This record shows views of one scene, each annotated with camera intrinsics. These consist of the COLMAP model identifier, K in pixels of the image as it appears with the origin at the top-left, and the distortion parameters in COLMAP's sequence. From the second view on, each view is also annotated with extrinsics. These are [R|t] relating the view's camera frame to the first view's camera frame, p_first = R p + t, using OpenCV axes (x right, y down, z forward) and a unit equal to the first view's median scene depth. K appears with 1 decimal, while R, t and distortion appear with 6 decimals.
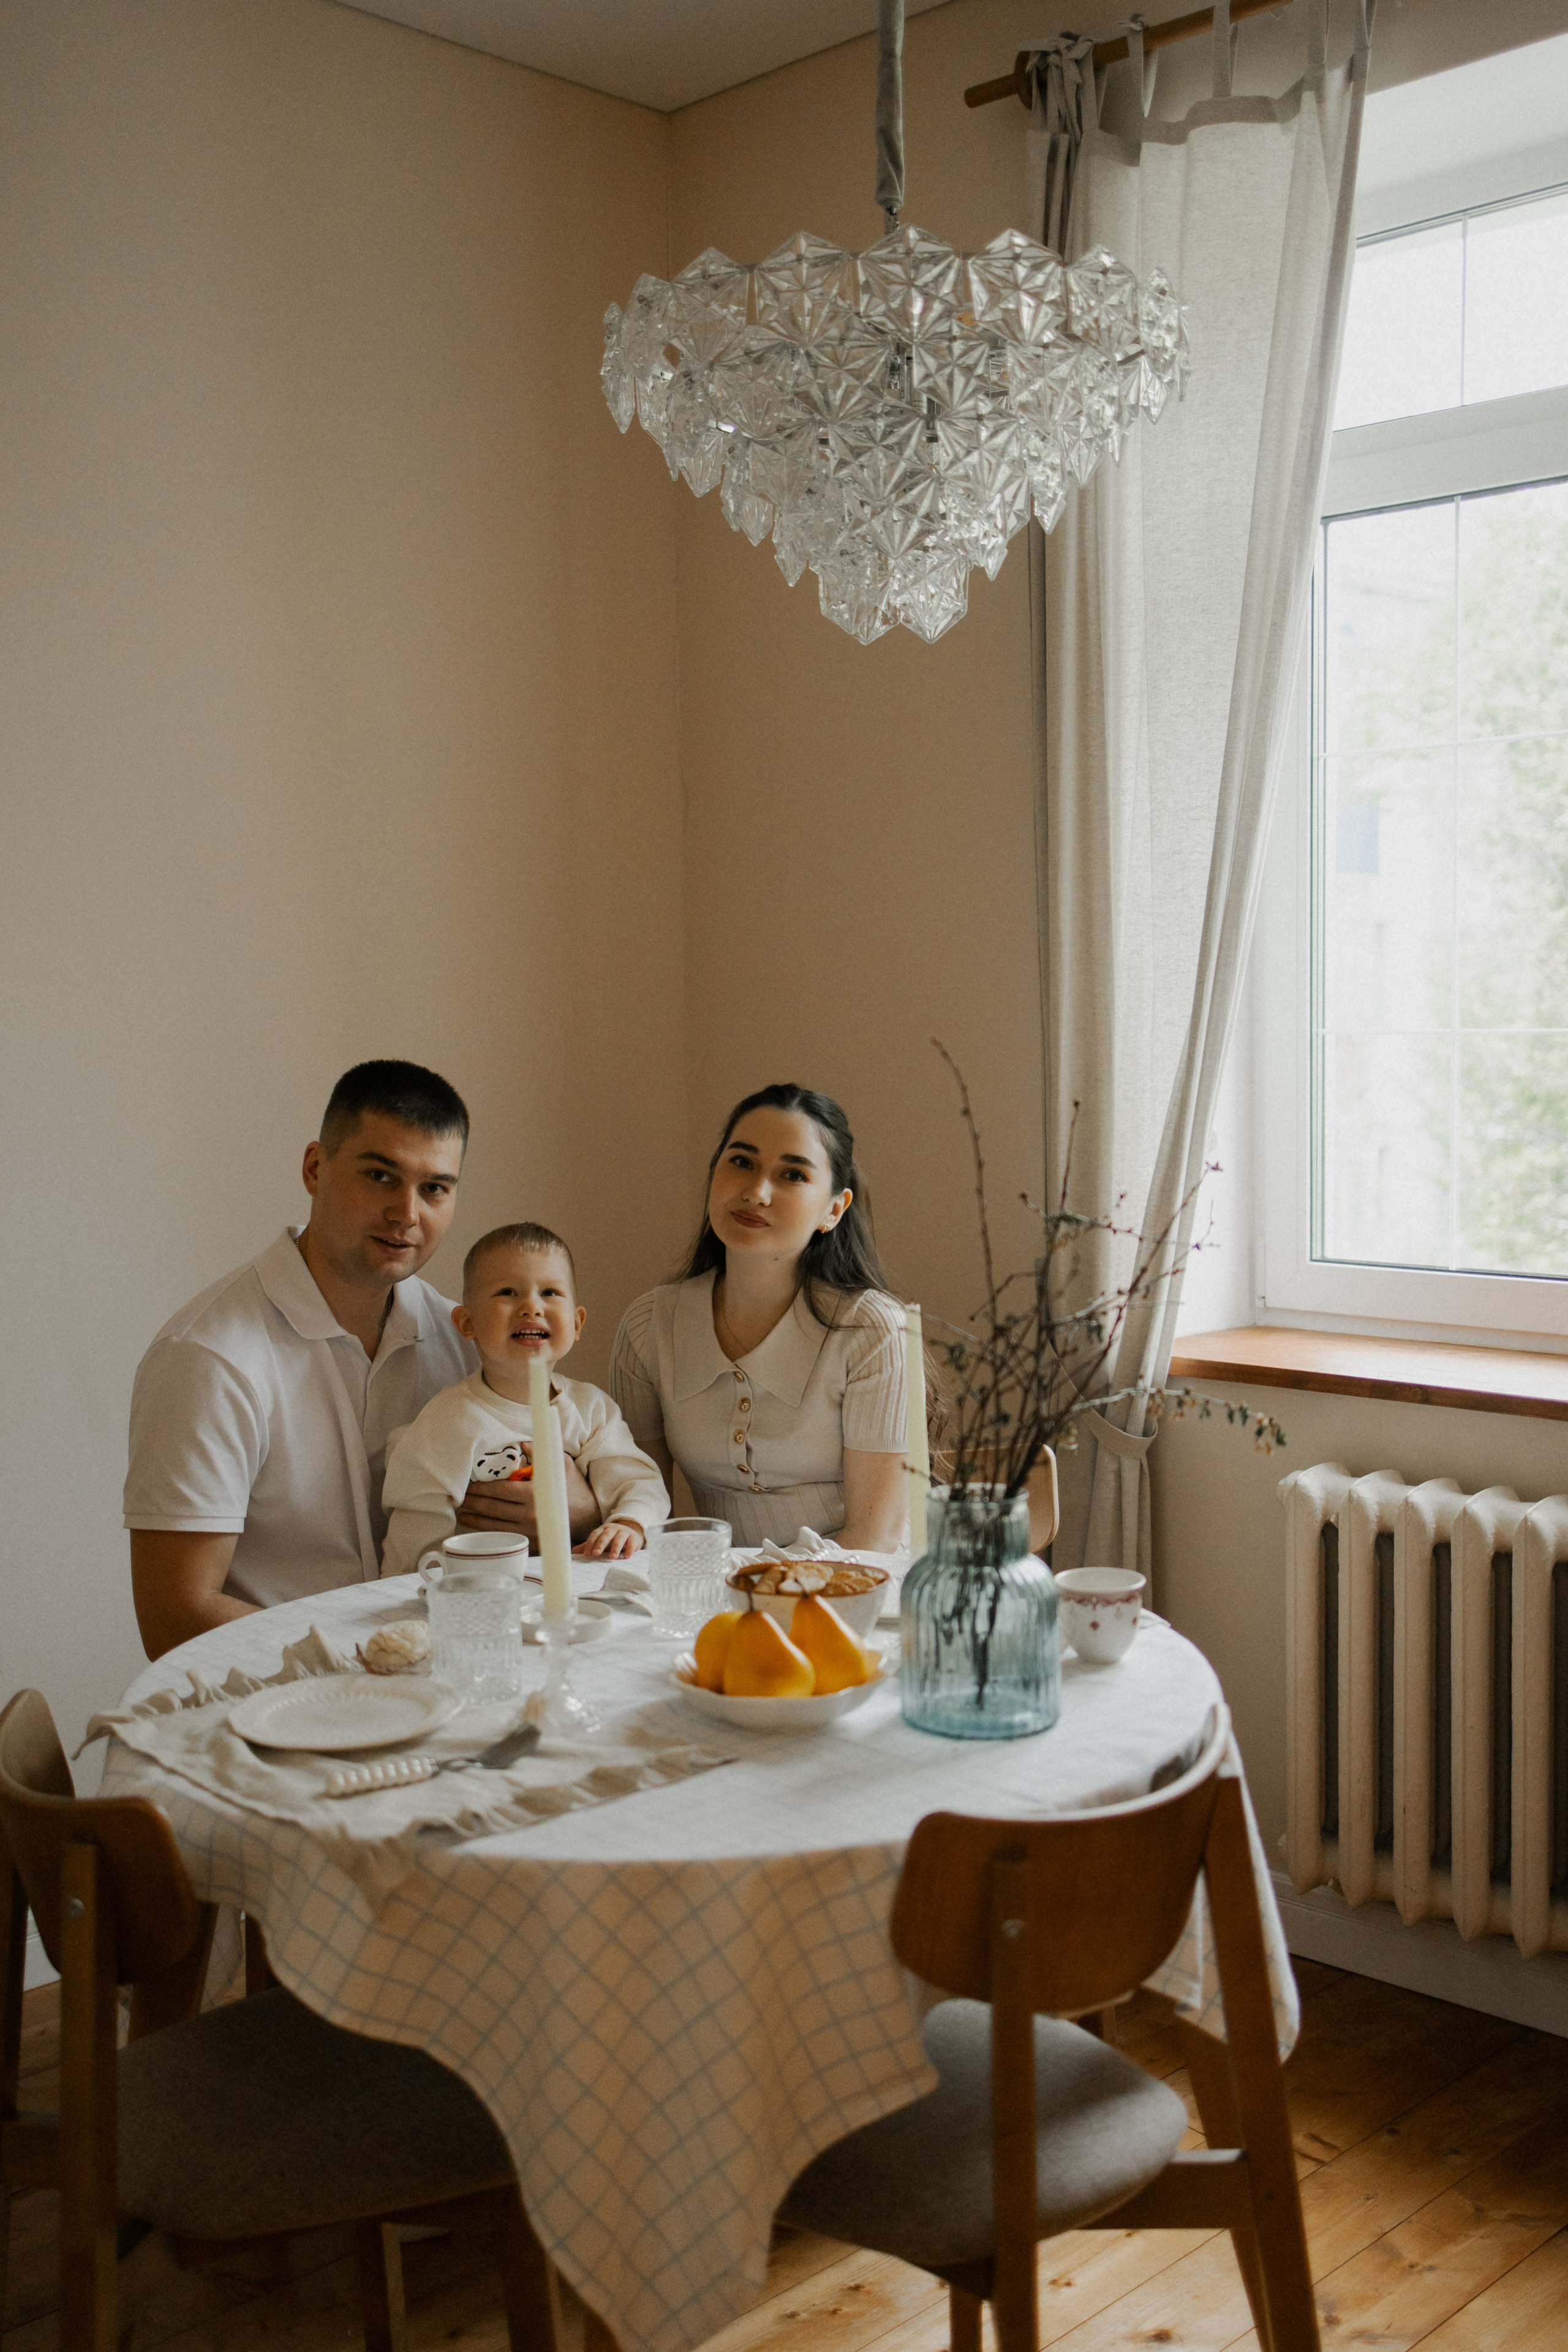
lens RADIAL K [[2669.3, 0, 744.8], [0, 2669.3, 1150.7], [0, 0, 1]] dist [0.056090, 0.000000]
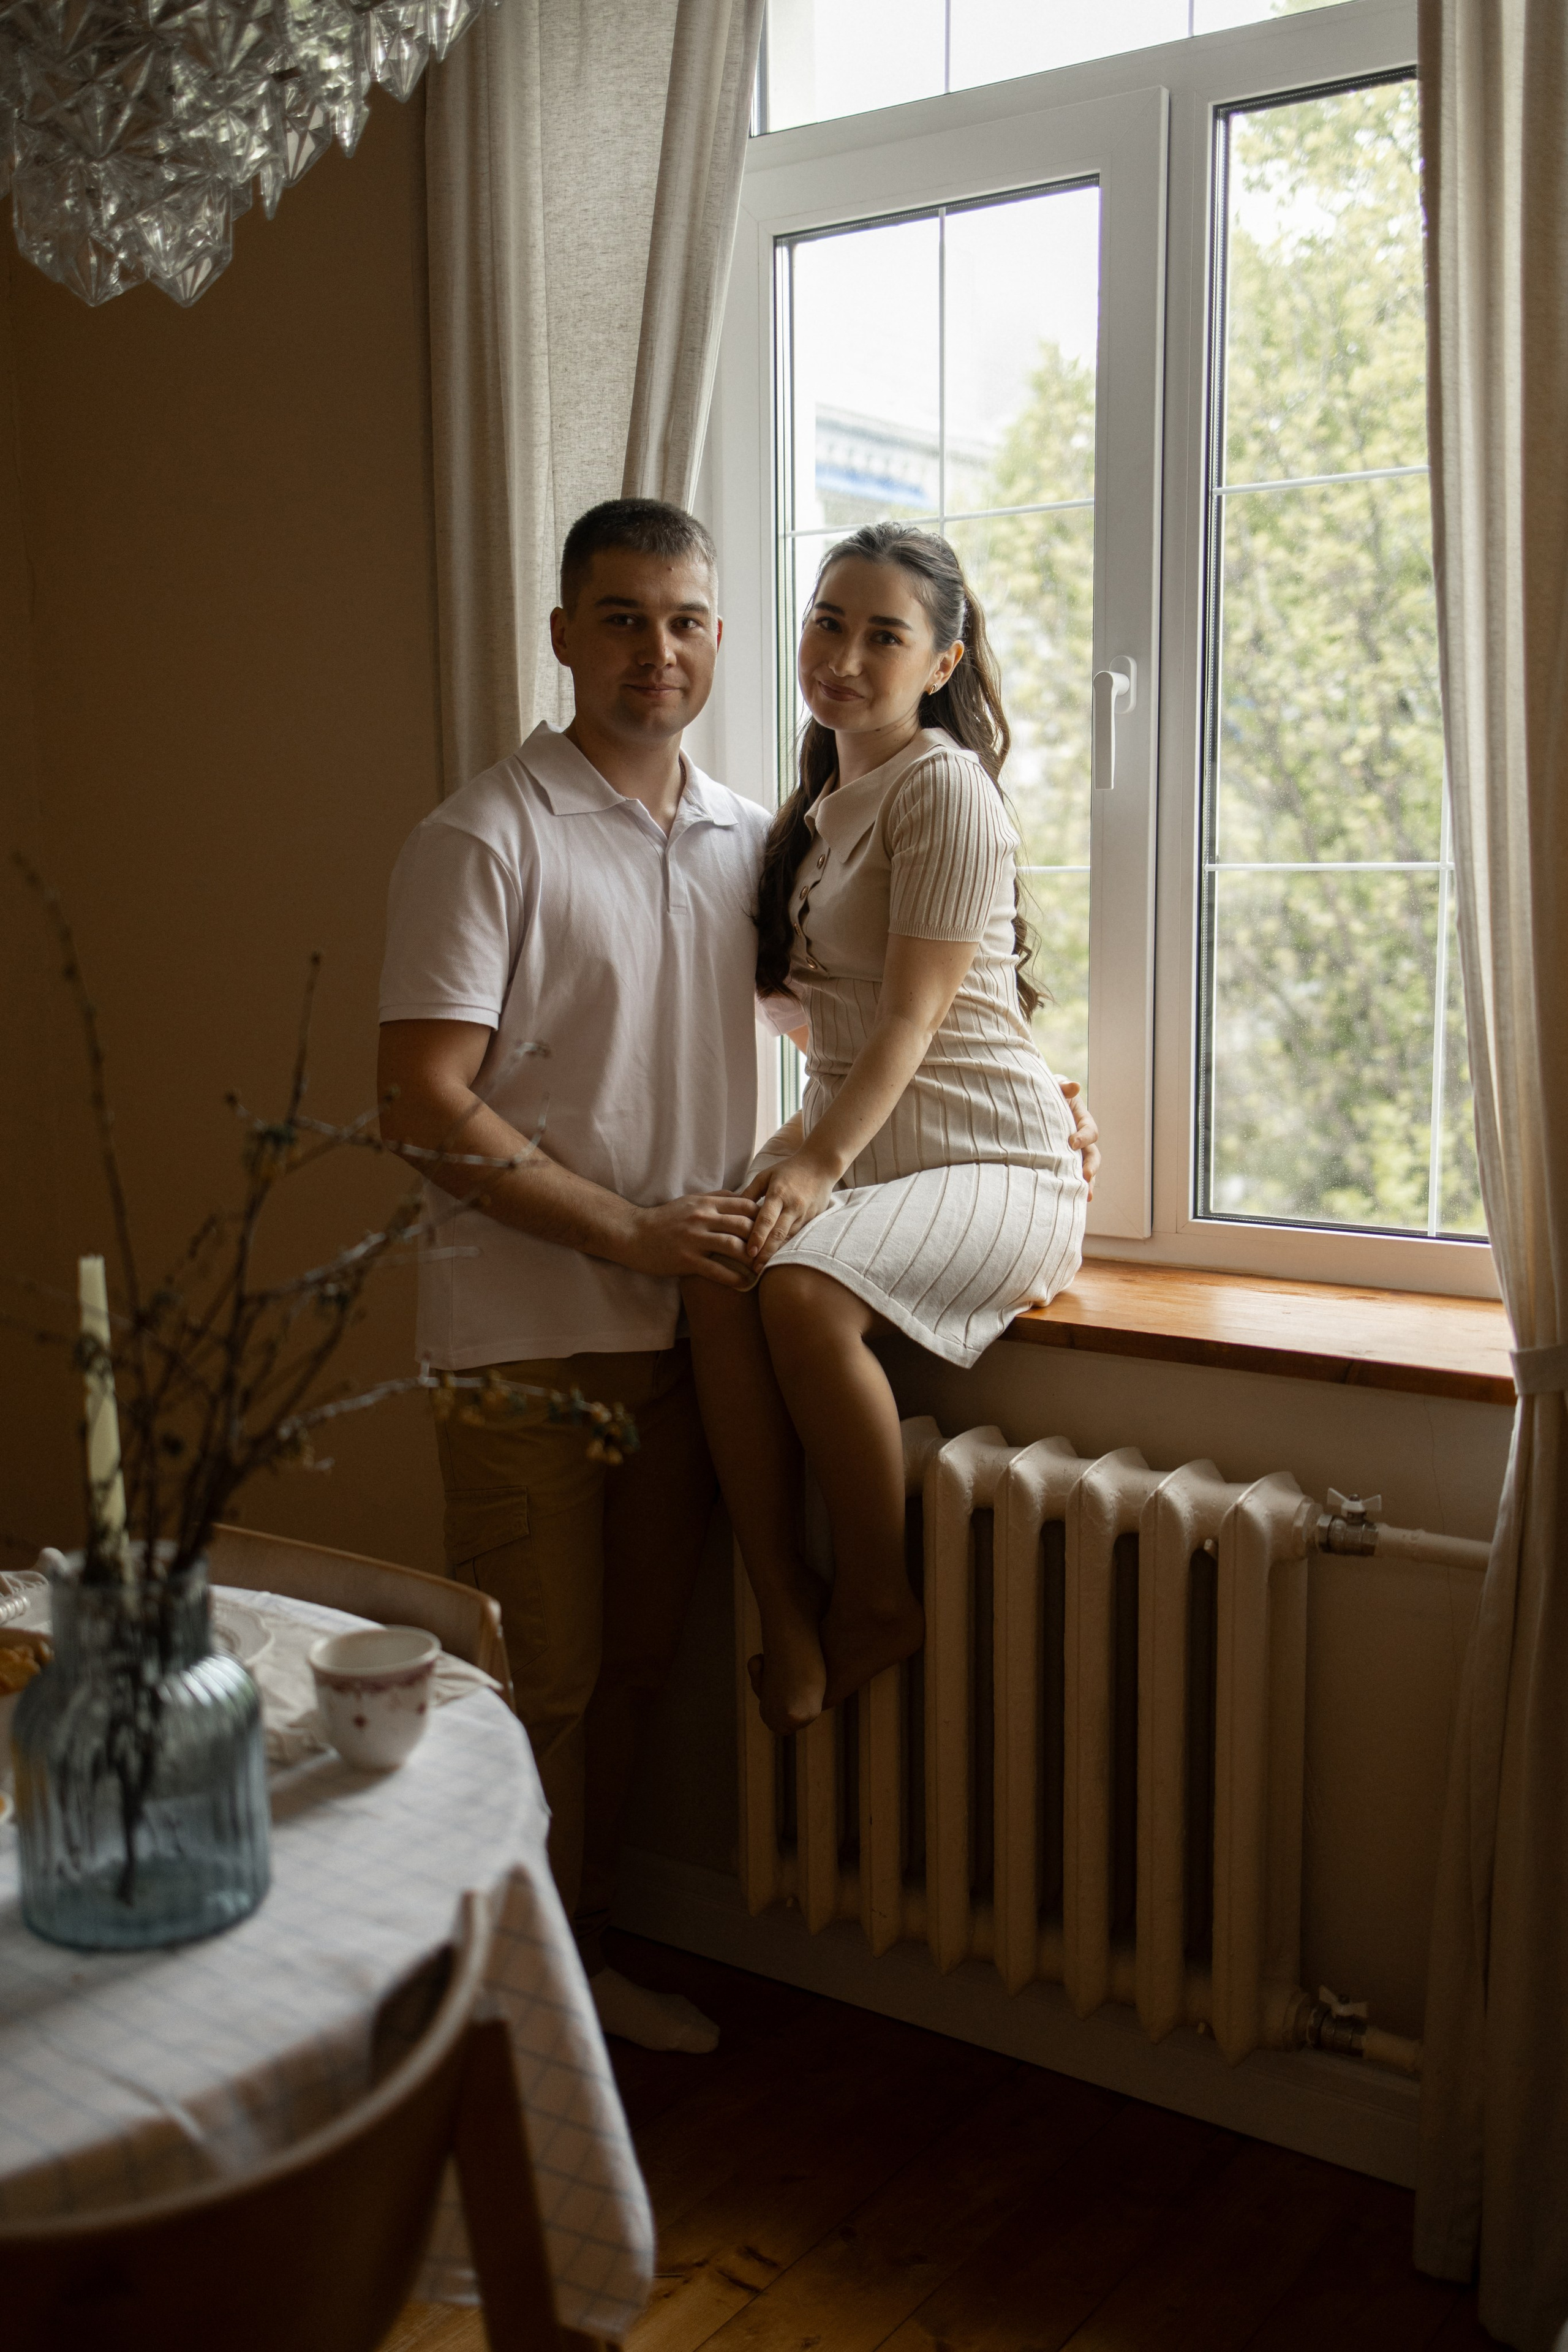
lens RADIAL K [[2669.3, 0, 776.2], [0, 2669.3, 1180.4], [0, 0, 1]] dist [0.056090, 0.000000]
pose [[0.985692, -0.018282, 0.167563, 0.098933], [0.007521, 0.997881, 0.064634, -0.003543], [-0.168390, -0.062449, 0.983740, 0.252558]]
